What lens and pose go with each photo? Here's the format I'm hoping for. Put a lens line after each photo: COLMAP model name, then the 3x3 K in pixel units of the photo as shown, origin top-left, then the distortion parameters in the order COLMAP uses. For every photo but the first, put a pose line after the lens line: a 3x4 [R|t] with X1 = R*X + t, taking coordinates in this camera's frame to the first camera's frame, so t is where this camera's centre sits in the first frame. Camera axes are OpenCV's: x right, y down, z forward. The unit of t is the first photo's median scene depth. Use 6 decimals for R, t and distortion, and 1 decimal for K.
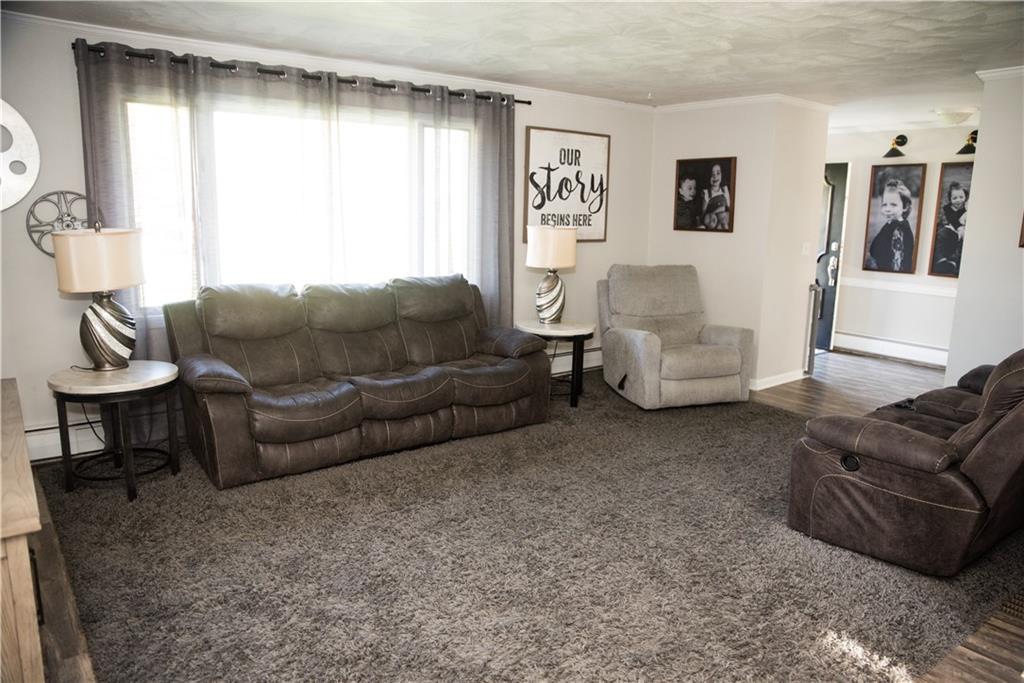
lens RADIAL K [[709.3, 0, 518.0], [0, 709.3, 346.7], [0, 0, 1]] dist [-0.090428, 0.051662]
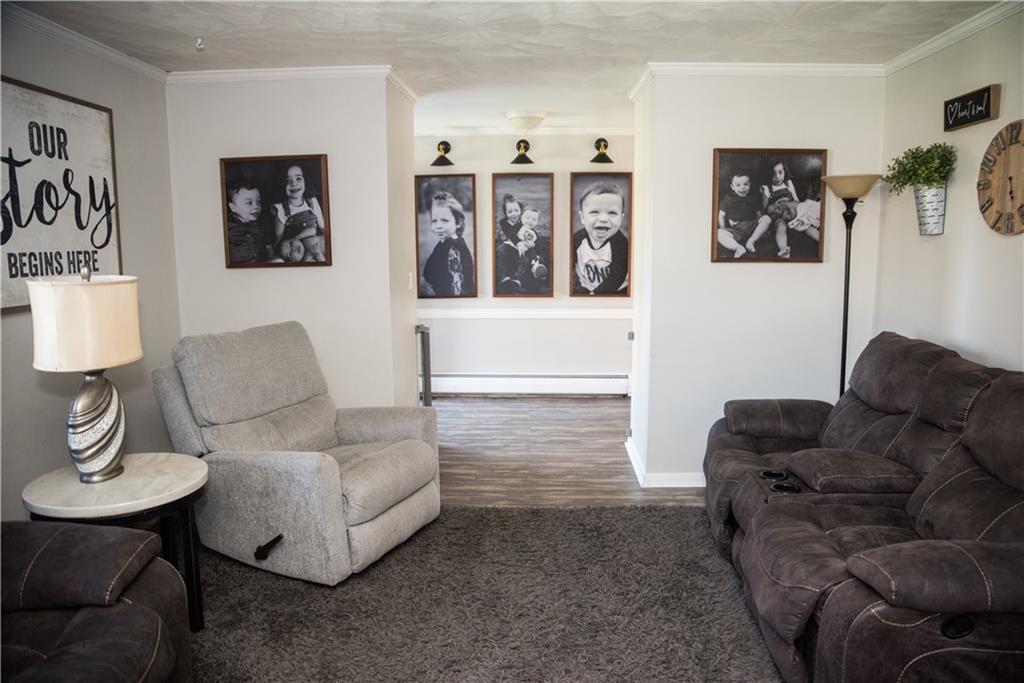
lens RADIAL K [[709.3, 0, 522.9], [0, 709.3, 344.3], [0, 0, 1]] dist [-0.090428, 0.051662]
pose [[0.646152, -0.140547, 0.750156, -0.093861], [0.168144, 0.984962, 0.039708, -0.081266], [-0.744456, 0.100477, 0.660068, 0.408775]]
